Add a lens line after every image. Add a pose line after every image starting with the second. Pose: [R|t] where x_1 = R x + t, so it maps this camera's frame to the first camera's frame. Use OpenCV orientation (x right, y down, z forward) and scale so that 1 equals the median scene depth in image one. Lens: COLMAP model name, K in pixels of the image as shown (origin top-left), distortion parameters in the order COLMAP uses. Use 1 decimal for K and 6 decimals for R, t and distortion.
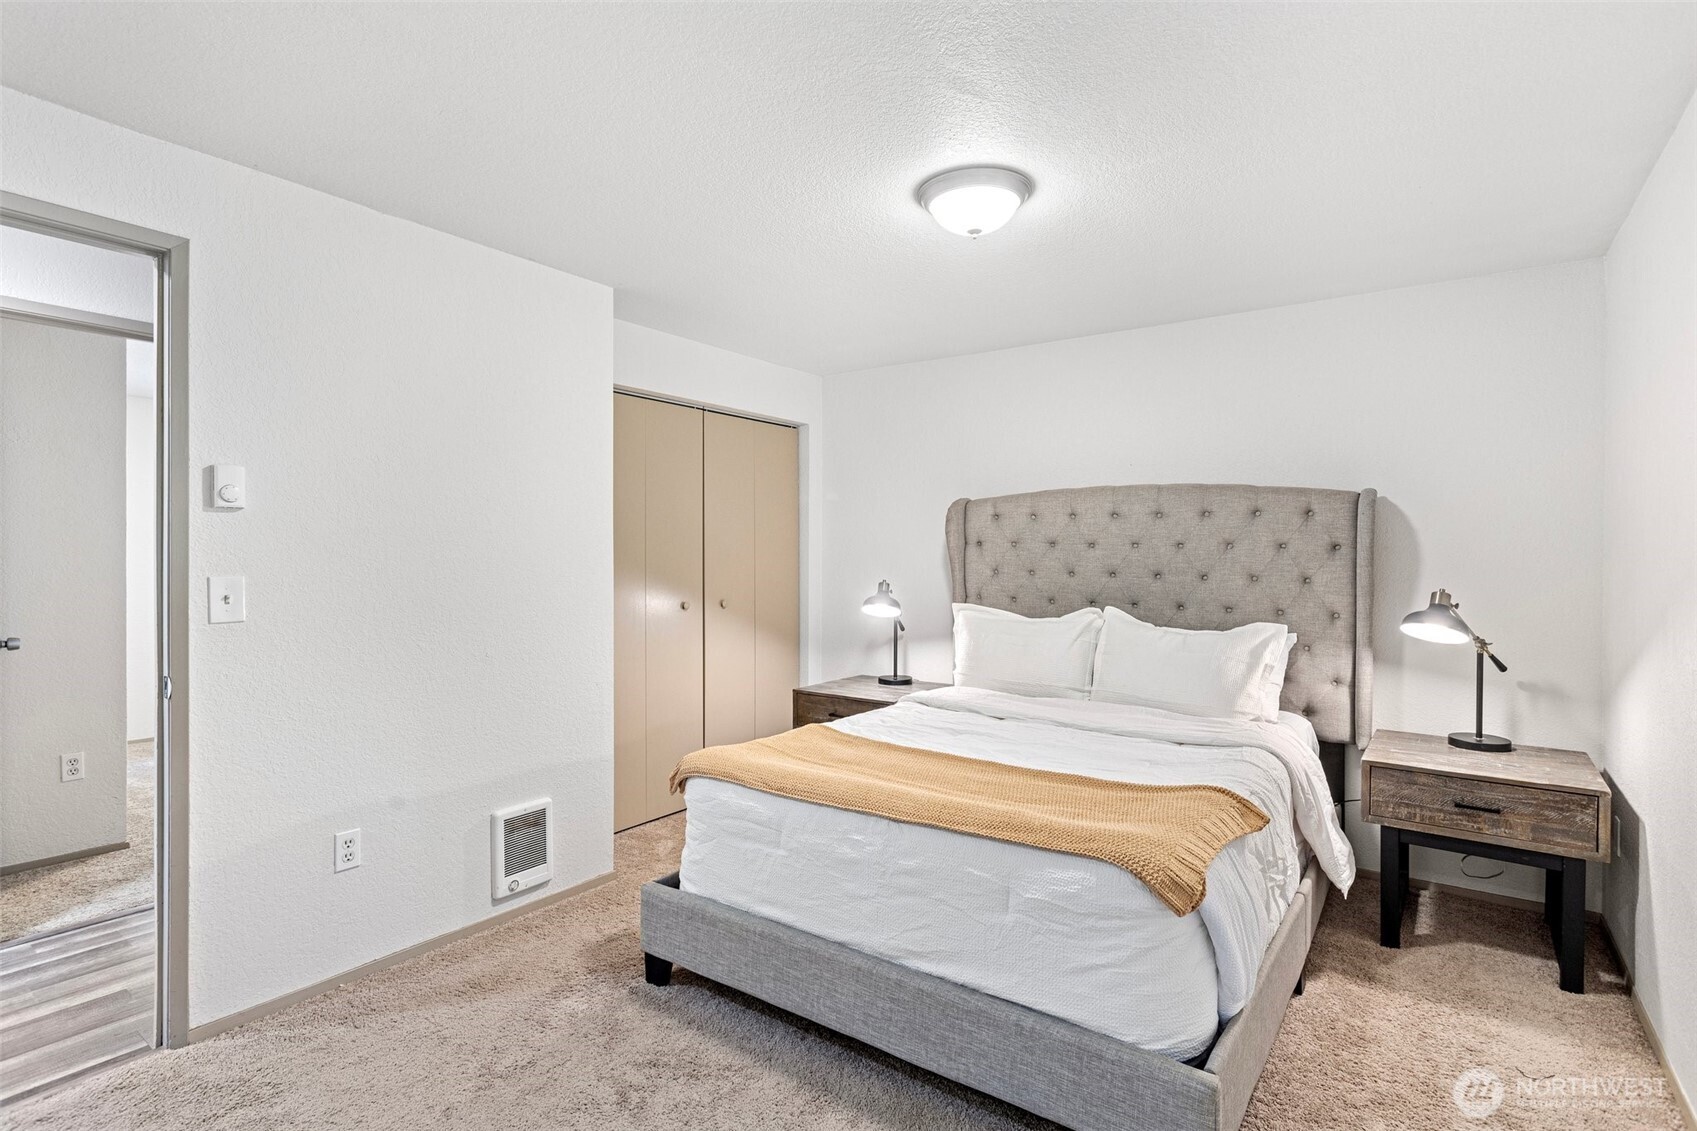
lens RADIAL K [[816.9, 0, 847.9], [0, 816.9, 556.8], [0, 0, 1]] dist [0.006592, 0.000547]
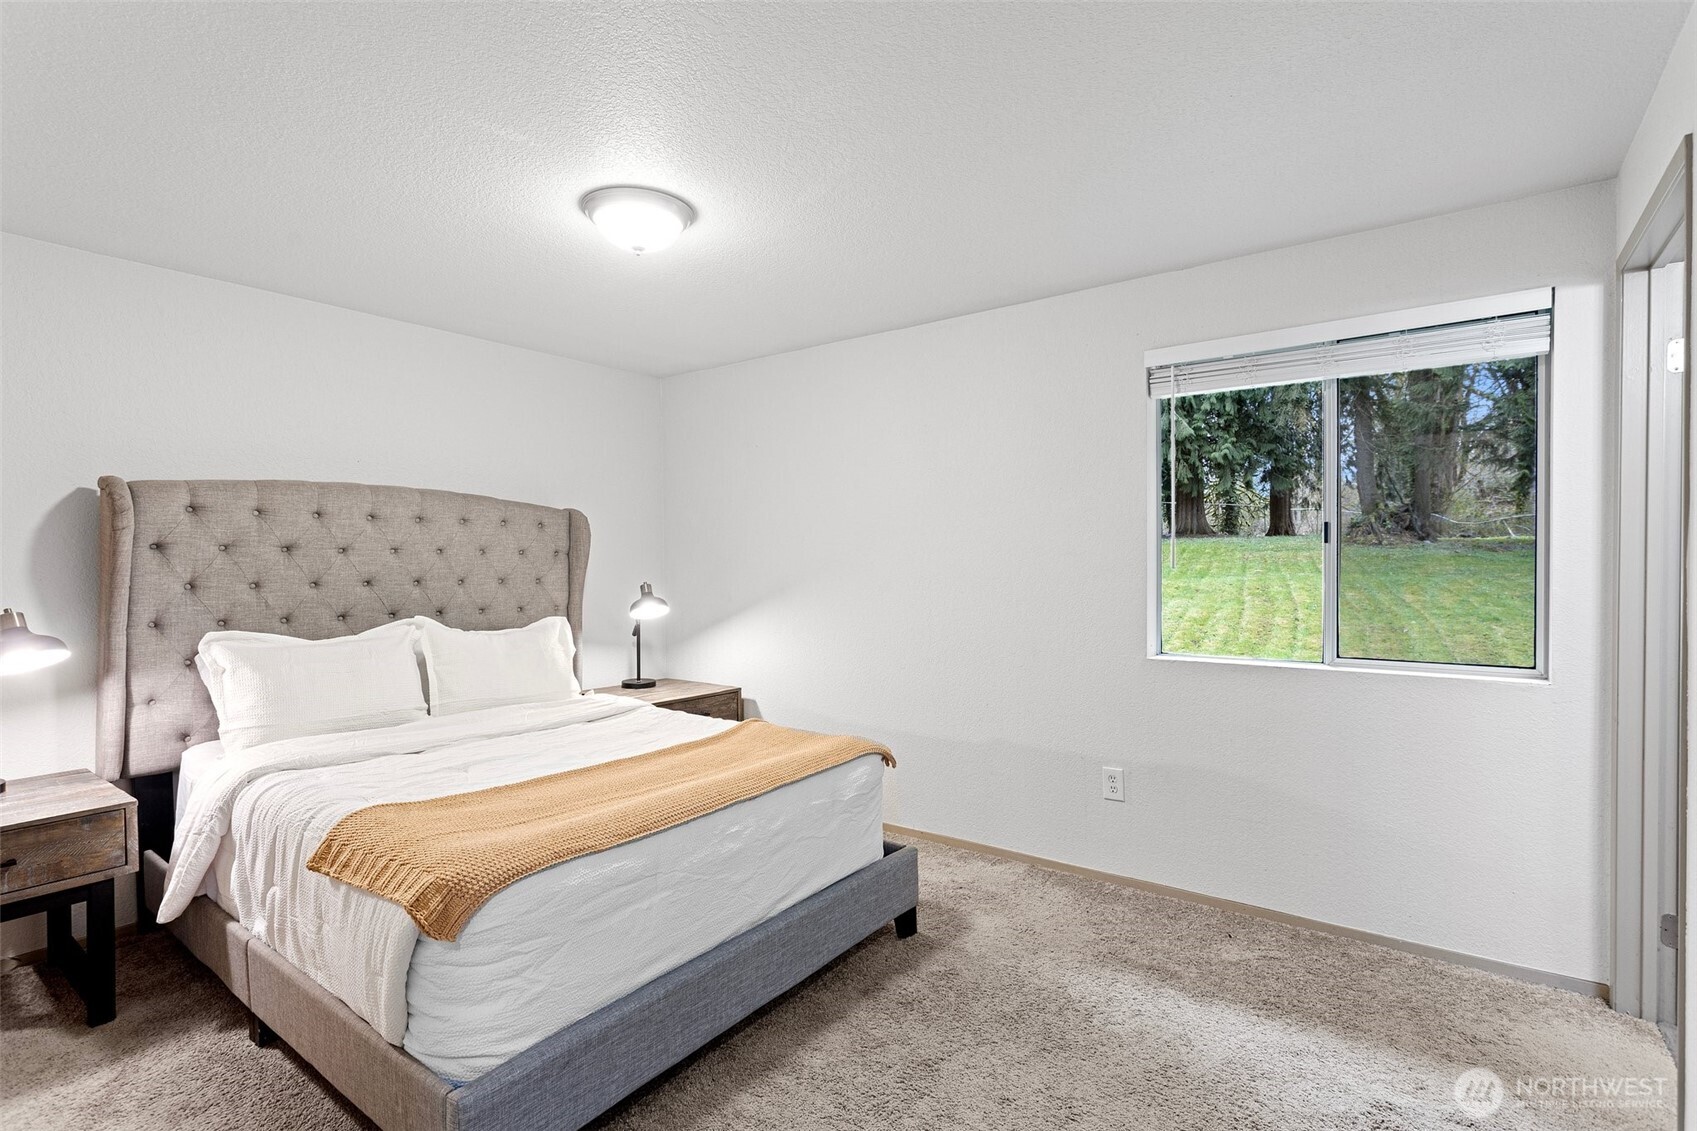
lens RADIAL K [[816.9, 0, 845.9], [0, 816.9, 562.9], [0, 0, 1]] dist [0.006592, 0.000547]
pose [[0.021033, -0.008011, 0.999747, -0.633437], [0.010382, 0.999916, 0.007794, -0.002367], [-0.999725, 0.010215, 0.021115, 0.513116]]
